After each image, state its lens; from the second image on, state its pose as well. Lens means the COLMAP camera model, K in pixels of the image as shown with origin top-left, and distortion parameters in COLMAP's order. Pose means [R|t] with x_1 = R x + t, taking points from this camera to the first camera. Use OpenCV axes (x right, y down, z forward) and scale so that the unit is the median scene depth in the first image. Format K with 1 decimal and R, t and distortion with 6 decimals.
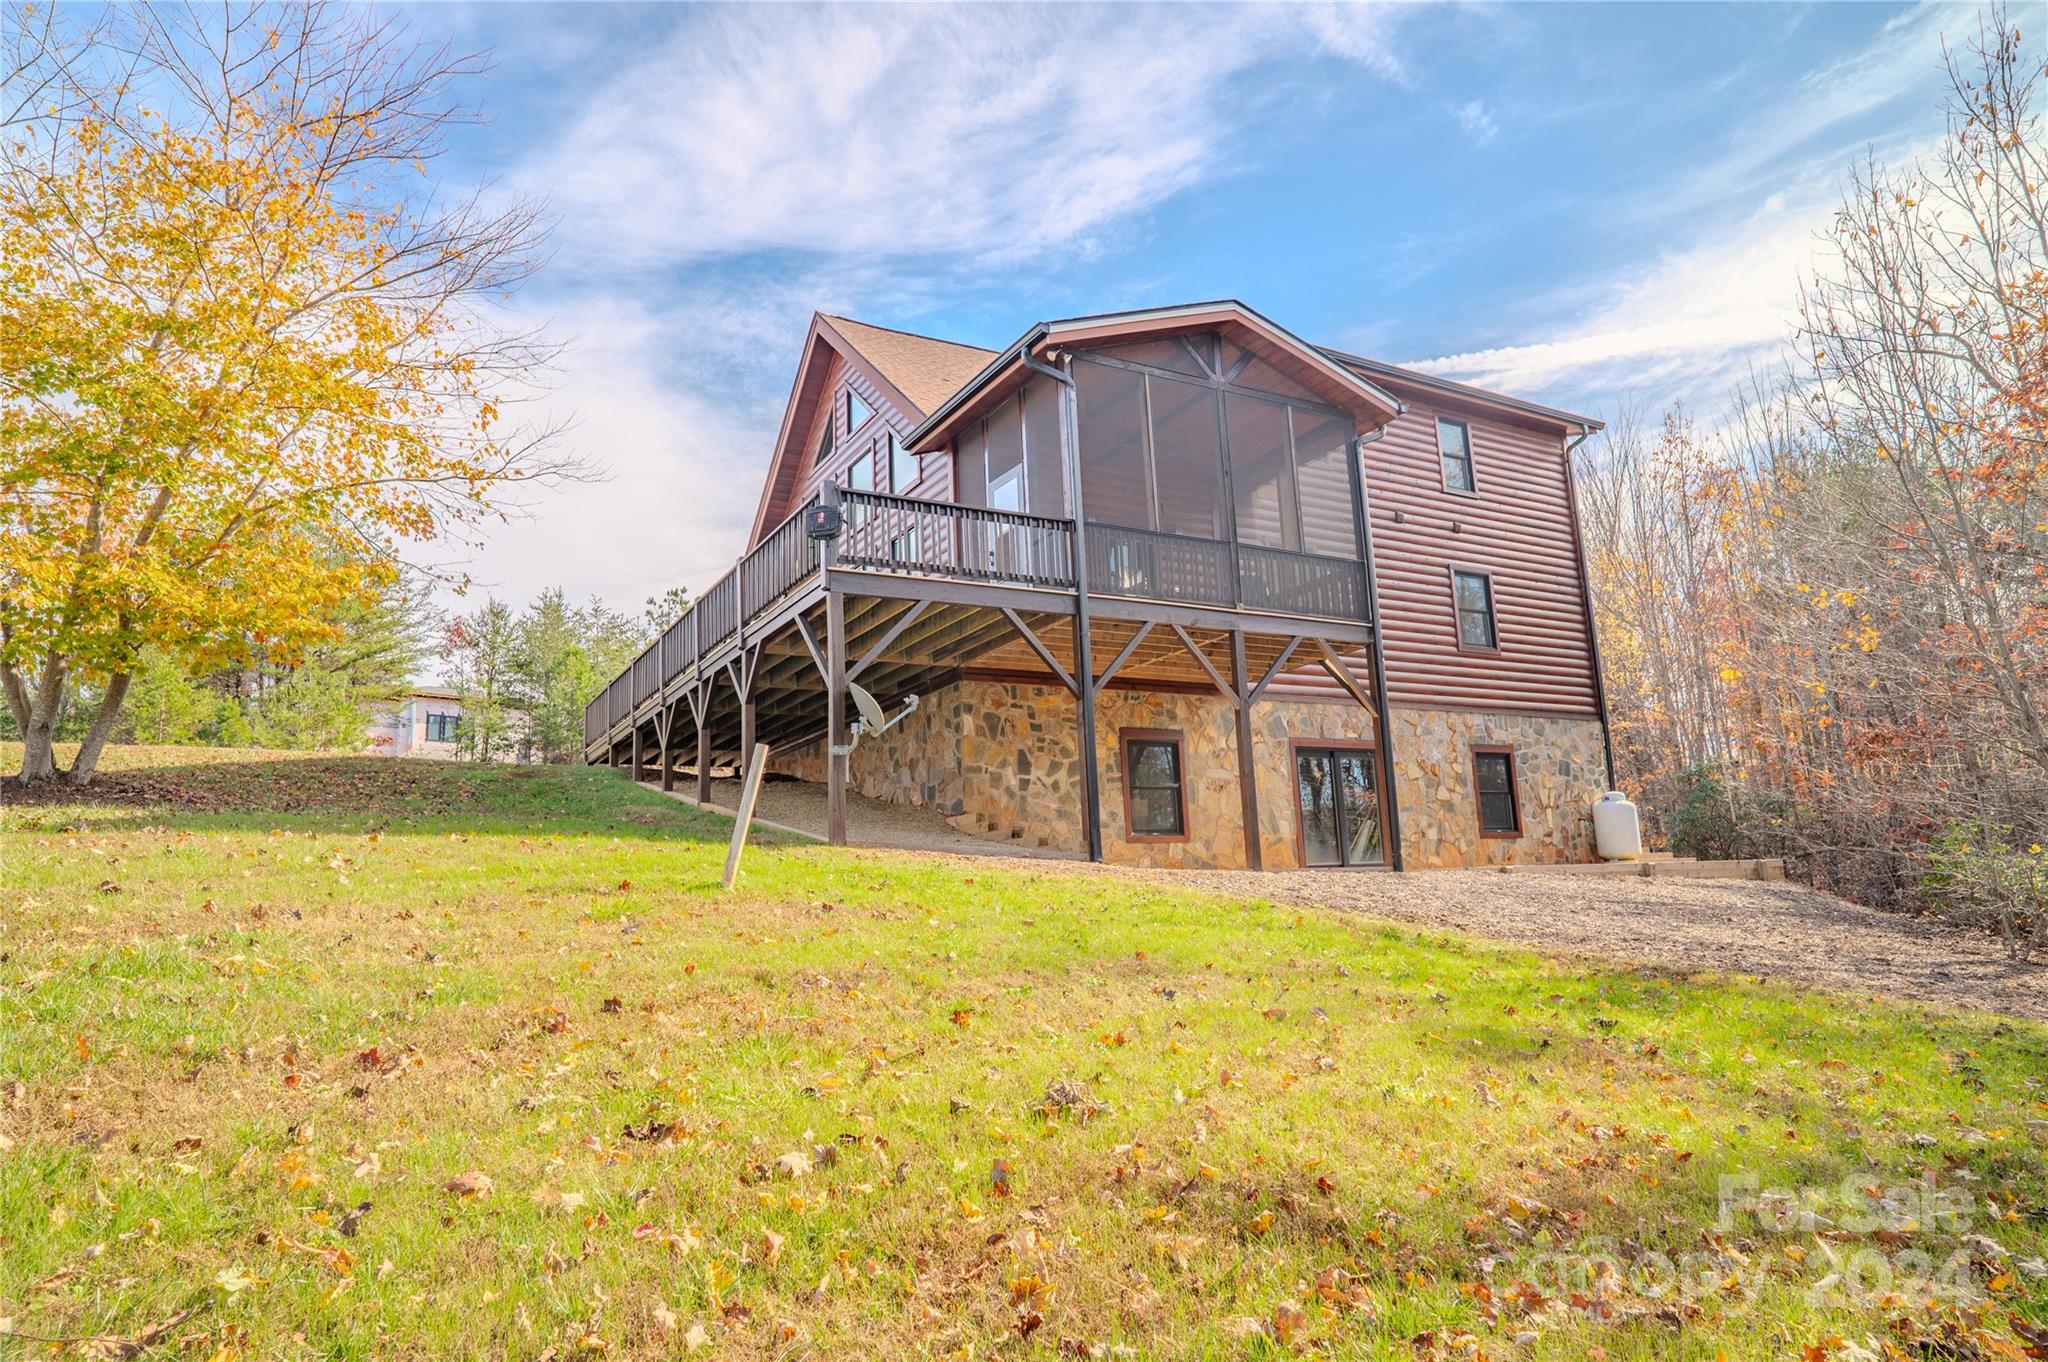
lens RADIAL K [[1219.0, 0, 1024.0], [0, 1219.0, 681.0], [0, 0, 1]] dist [-0.072999, 0.057662]
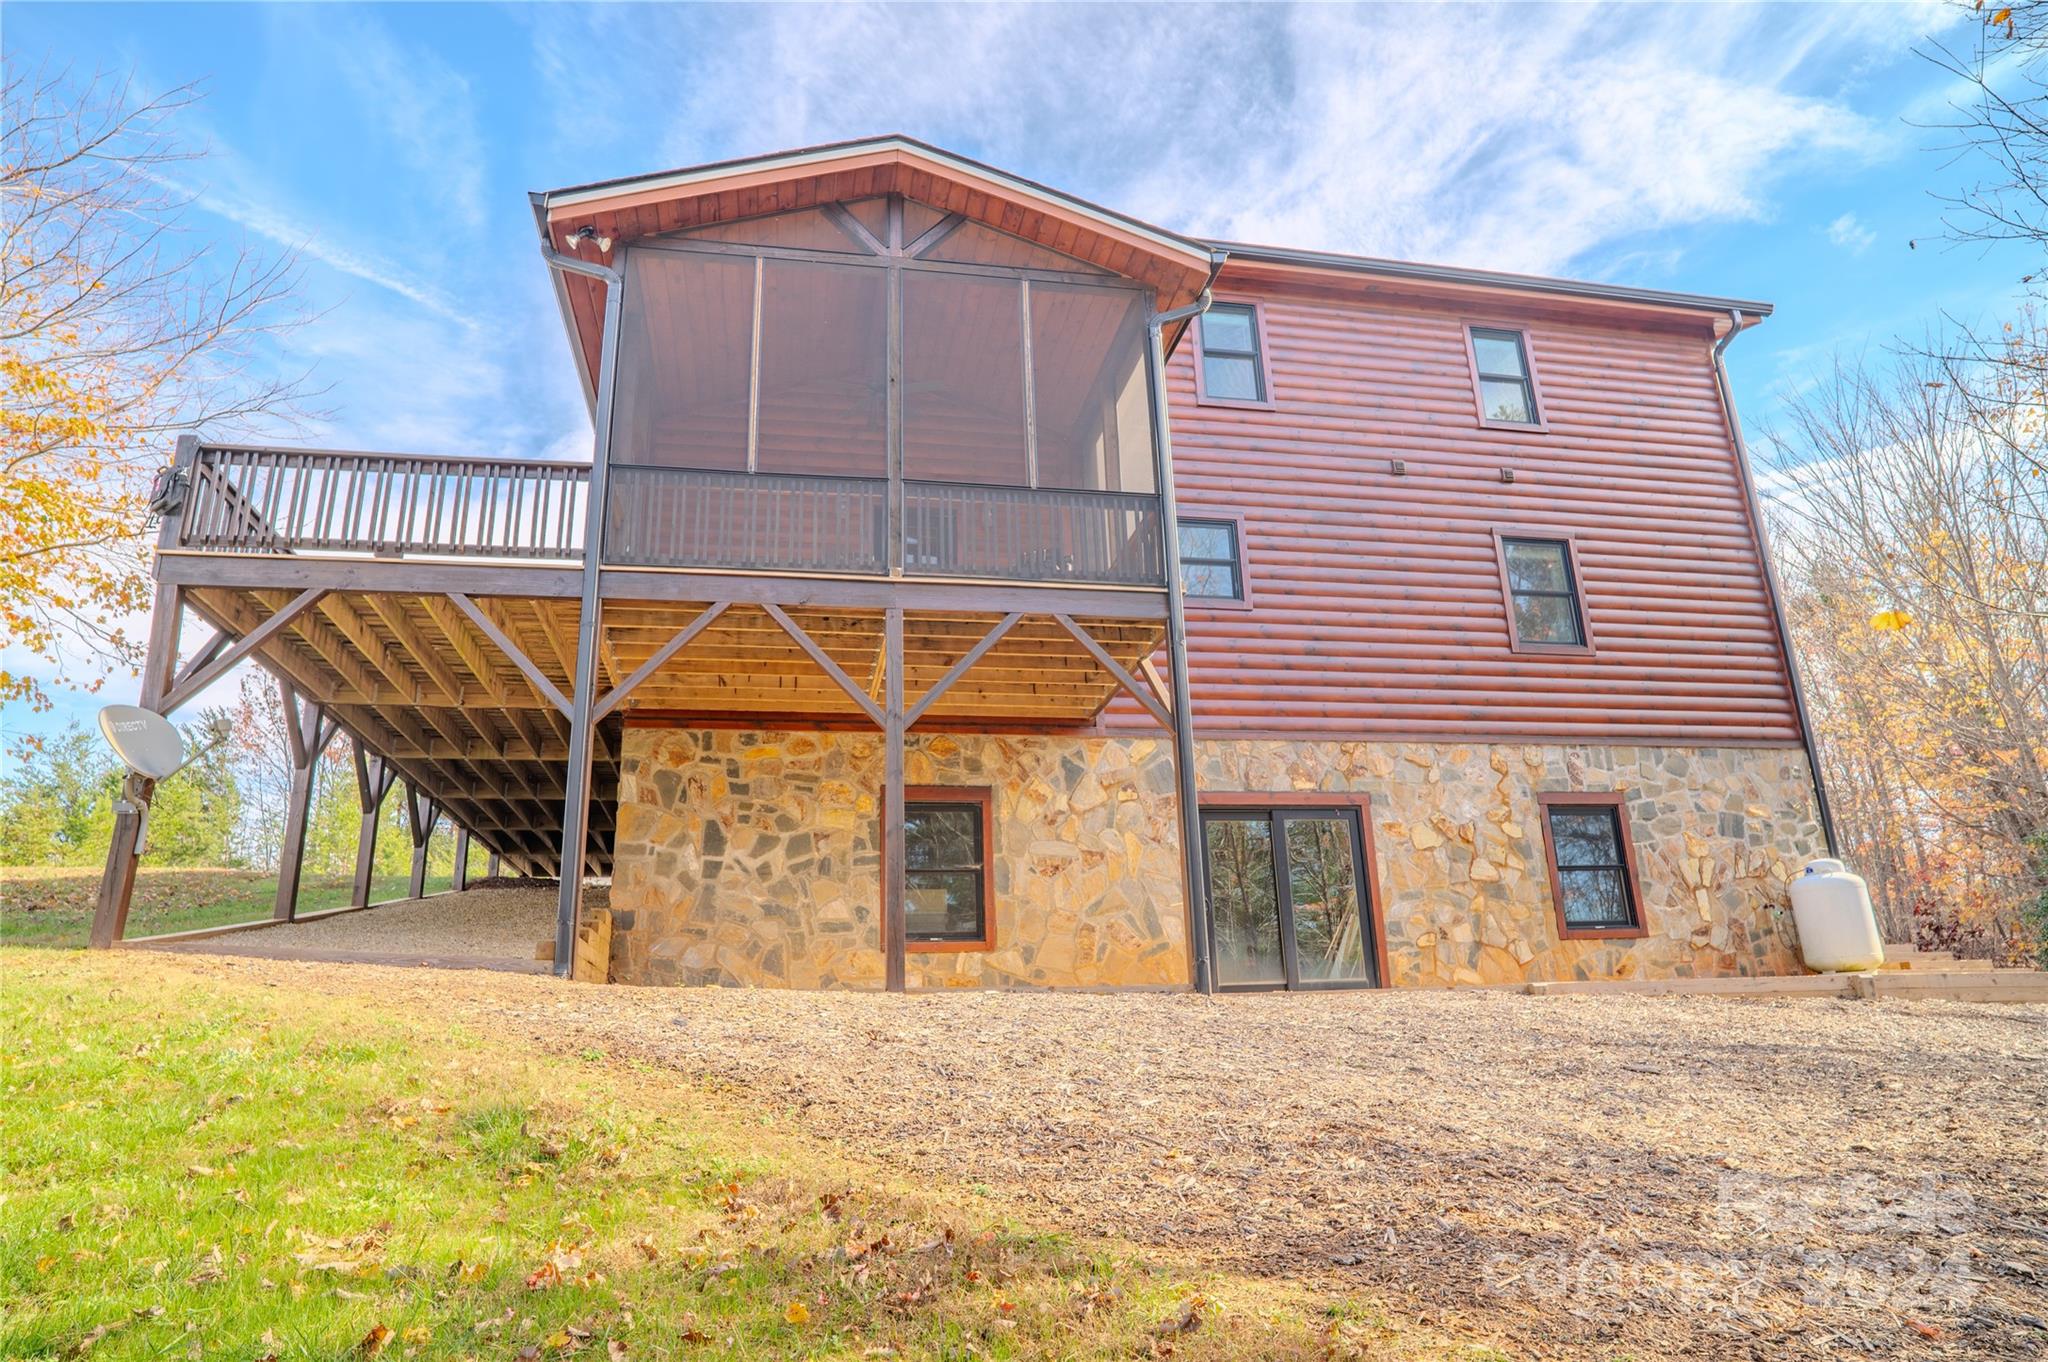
lens RADIAL K [[1219.0, 0, 1024.0], [0, 1219.0, 681.0], [0, 0, 1]] dist [-0.072999, 0.057662]
pose [[0.949786, -0.085591, -0.300966, 0.316198], [0.053104, 0.992000, -0.114528, 0.053767], [0.308360, 0.092795, 0.946733, 0.307703]]
